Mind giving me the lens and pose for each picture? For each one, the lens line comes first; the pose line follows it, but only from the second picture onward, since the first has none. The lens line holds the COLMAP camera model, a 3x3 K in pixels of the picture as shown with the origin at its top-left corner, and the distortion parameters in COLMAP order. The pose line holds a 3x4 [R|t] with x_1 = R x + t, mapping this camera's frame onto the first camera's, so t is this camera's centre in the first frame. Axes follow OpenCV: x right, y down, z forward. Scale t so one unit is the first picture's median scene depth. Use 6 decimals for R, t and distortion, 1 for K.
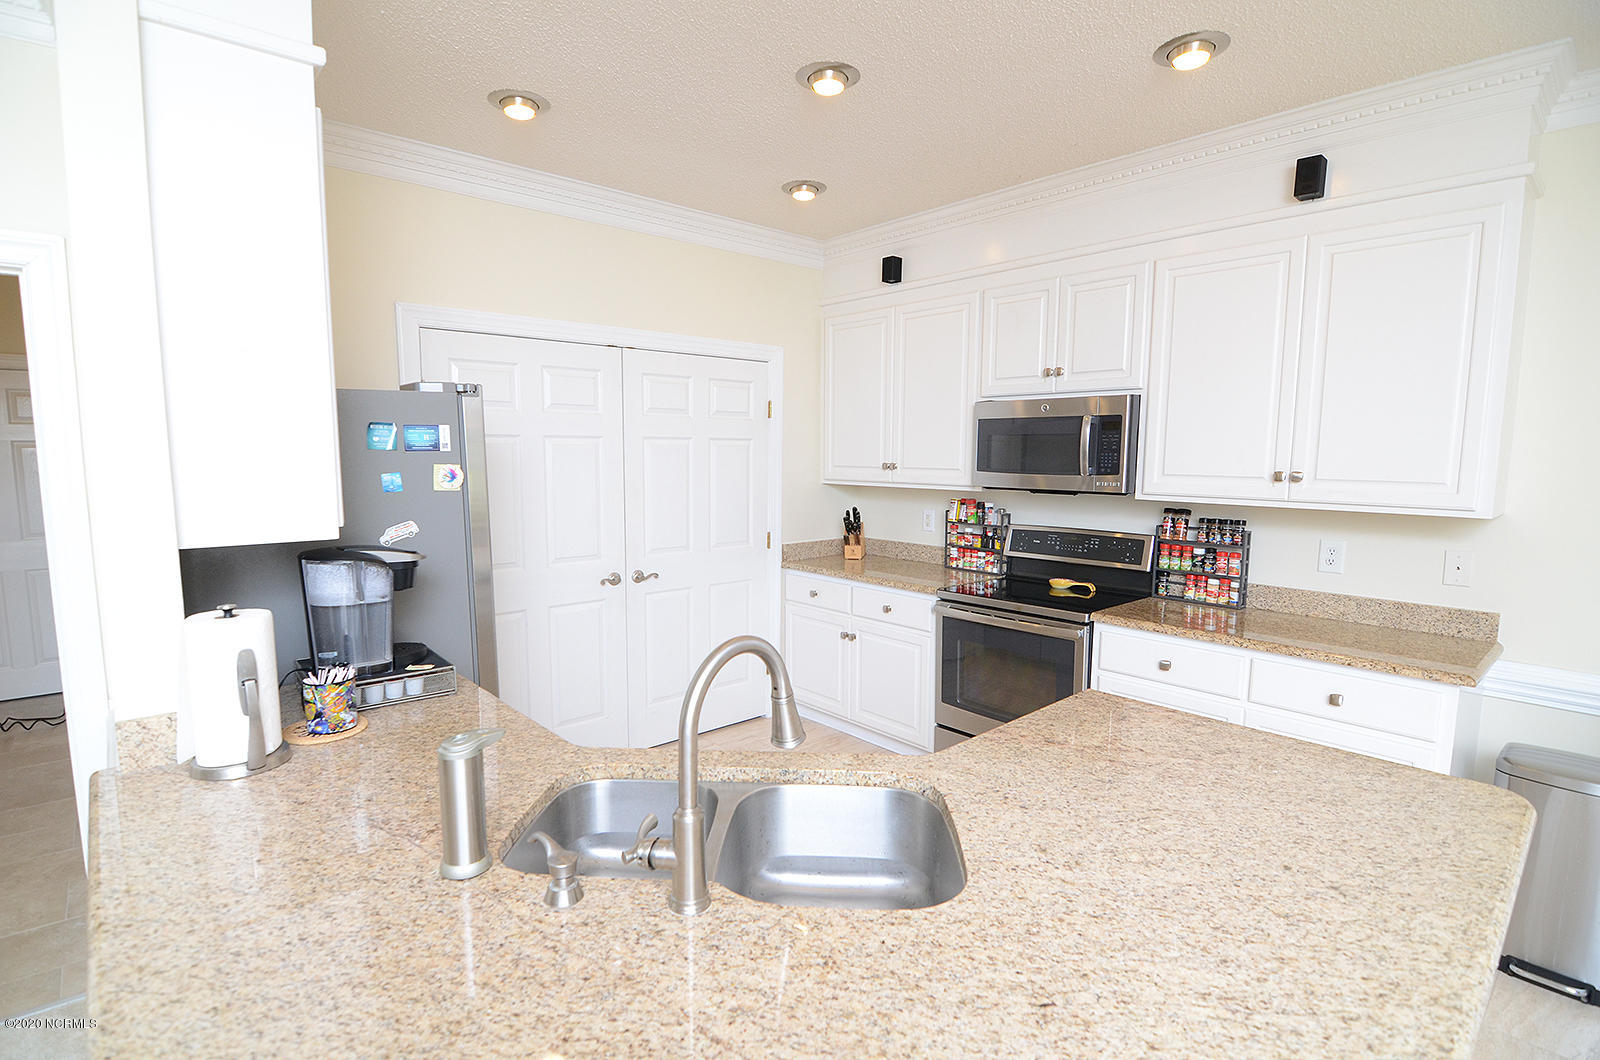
lens RADIAL K [[774.1, 0, 803.3], [0, 774.1, 538.7], [0, 0, 1]] dist [-0.016706, -0.002450]
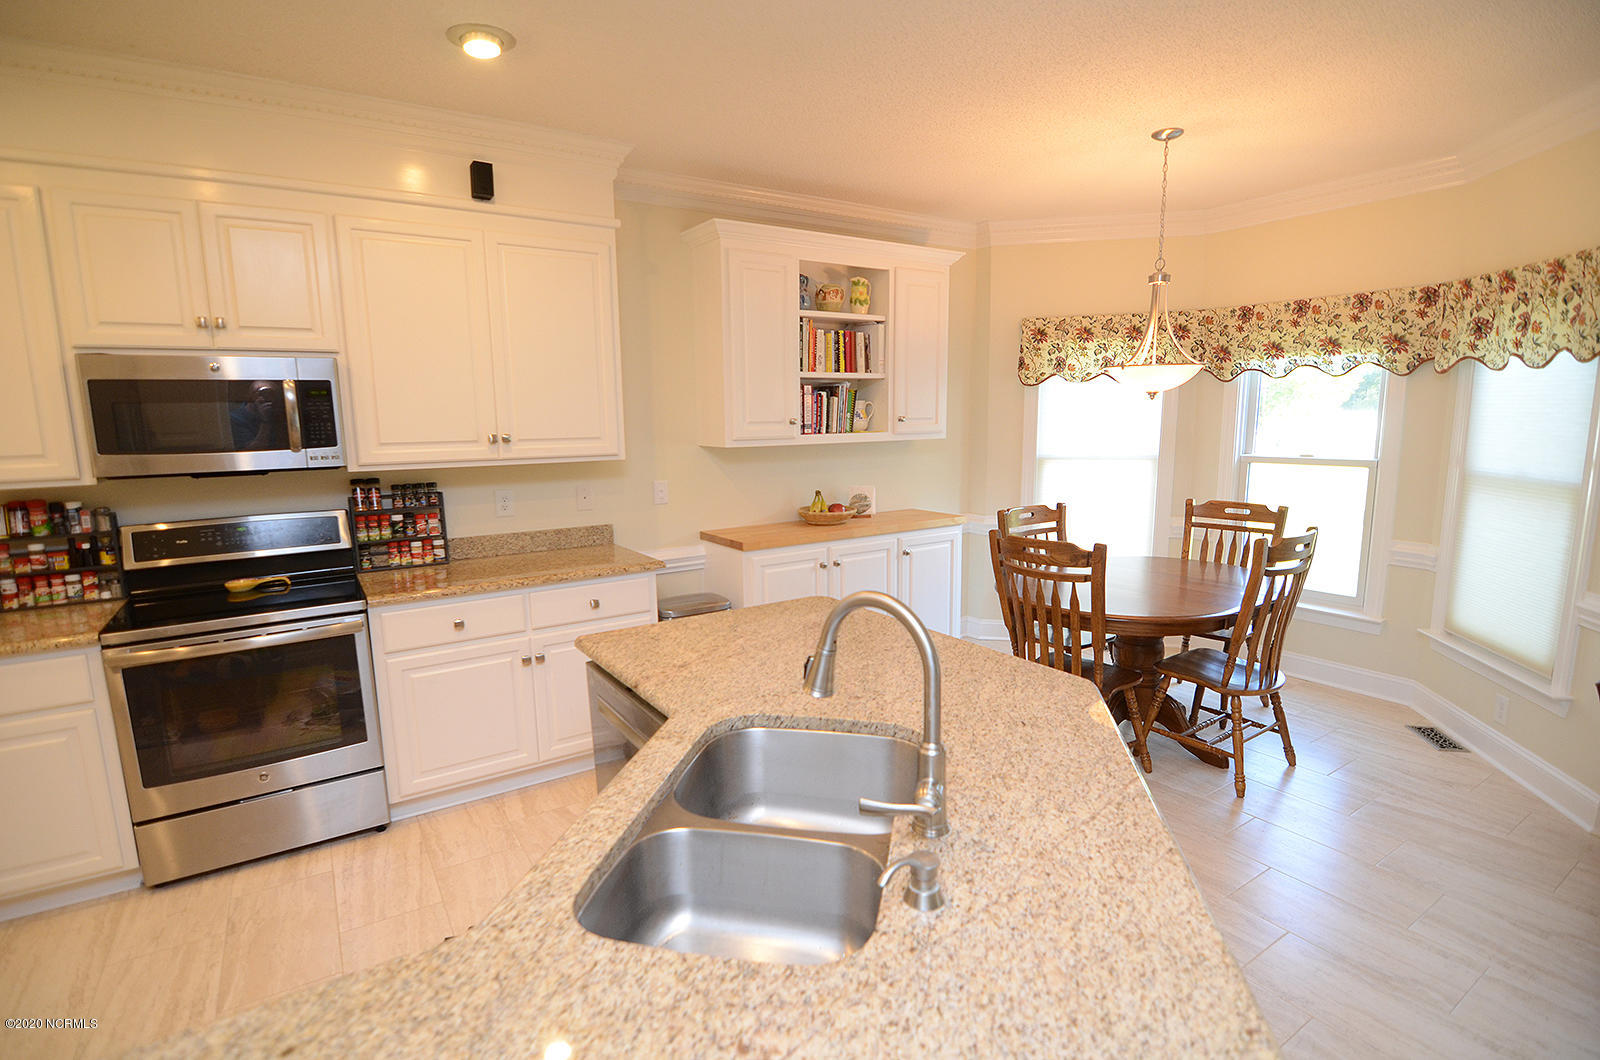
lens RADIAL K [[774.1, 0, 777.9], [0, 774.1, 539.6], [0, 0, 1]] dist [-0.016706, -0.002450]
pose [[0.163989, -0.167835, 0.972080, -0.397492], [0.126843, 0.980827, 0.147947, -0.042150], [-0.978273, 0.099040, 0.182133, 0.323325]]
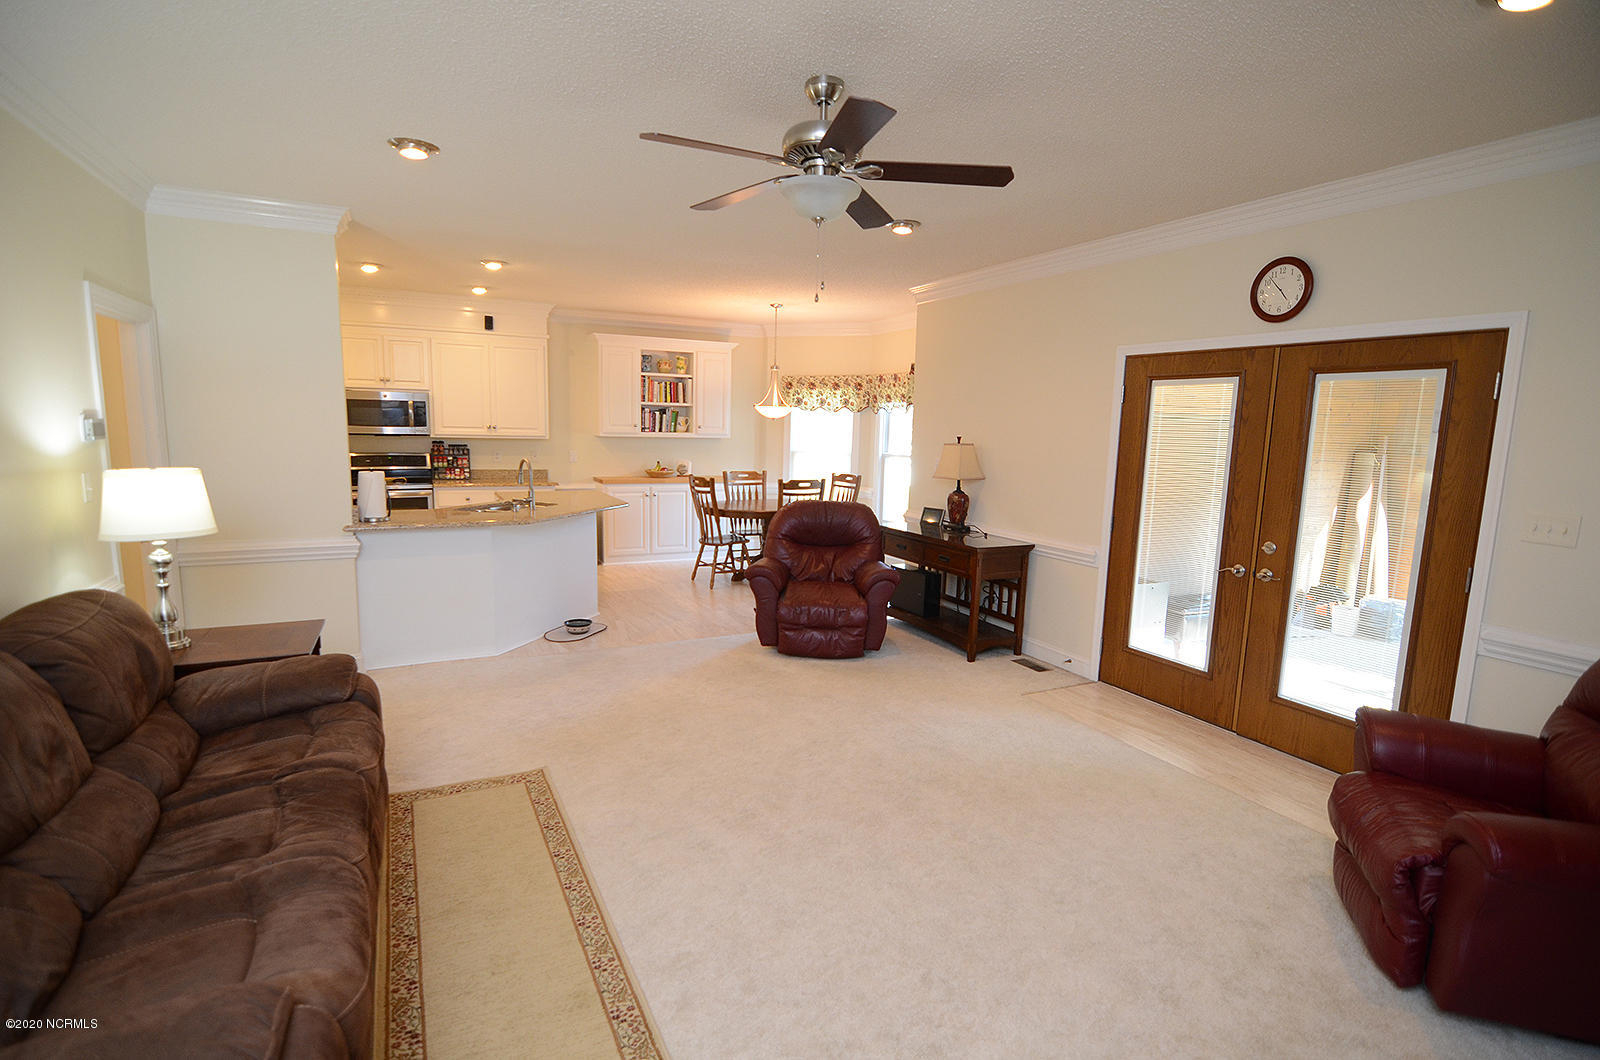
lens RADIAL K [[774.1, 0, 792.0], [0, 774.1, 538.7], [0, 0, 1]] dist [-0.016706, -0.002450]
pose [[0.267617, -0.141010, 0.953151, -1.554793], [0.086595, 0.988750, 0.121963, 0.063423], [-0.959626, 0.049899, 0.276817, -0.700505]]
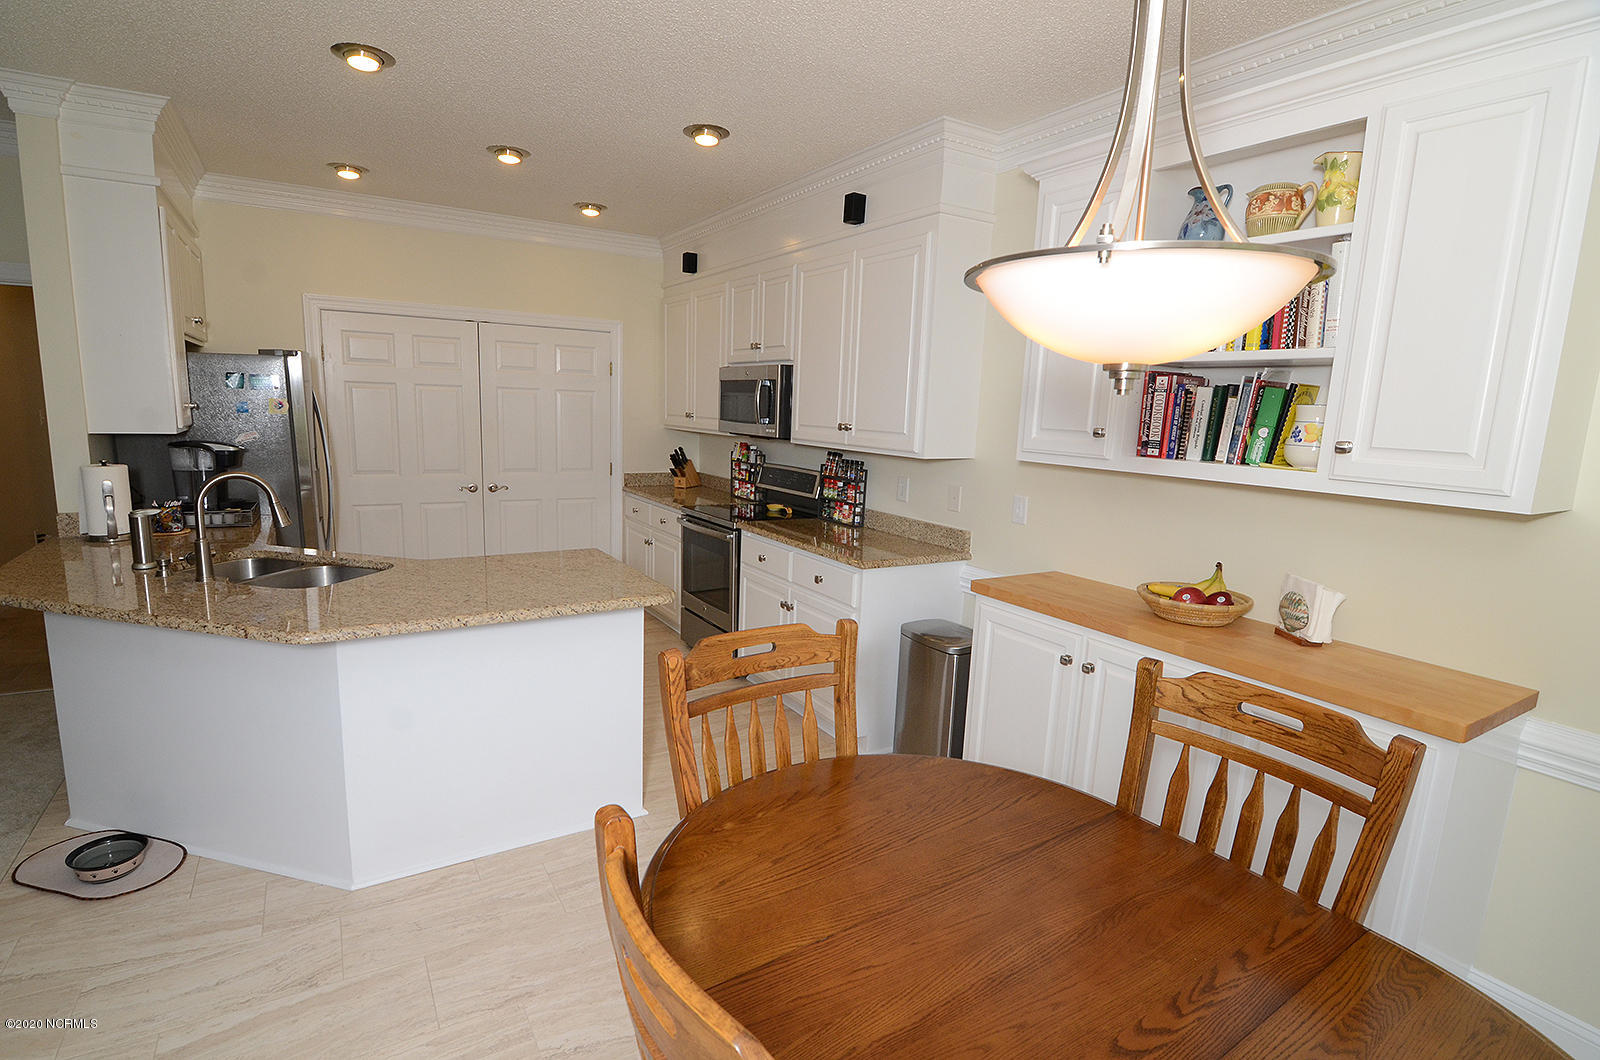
lens RADIAL K [[774.1, 0, 801.0], [0, 774.1, 538.9], [0, 0, 1]] dist [-0.016706, -0.002450]
pose [[0.984082, 0.061181, -0.166853, 0.671694], [-0.052378, 0.997018, 0.056667, 0.038611], [0.169822, -0.047025, 0.984352, -0.330970]]
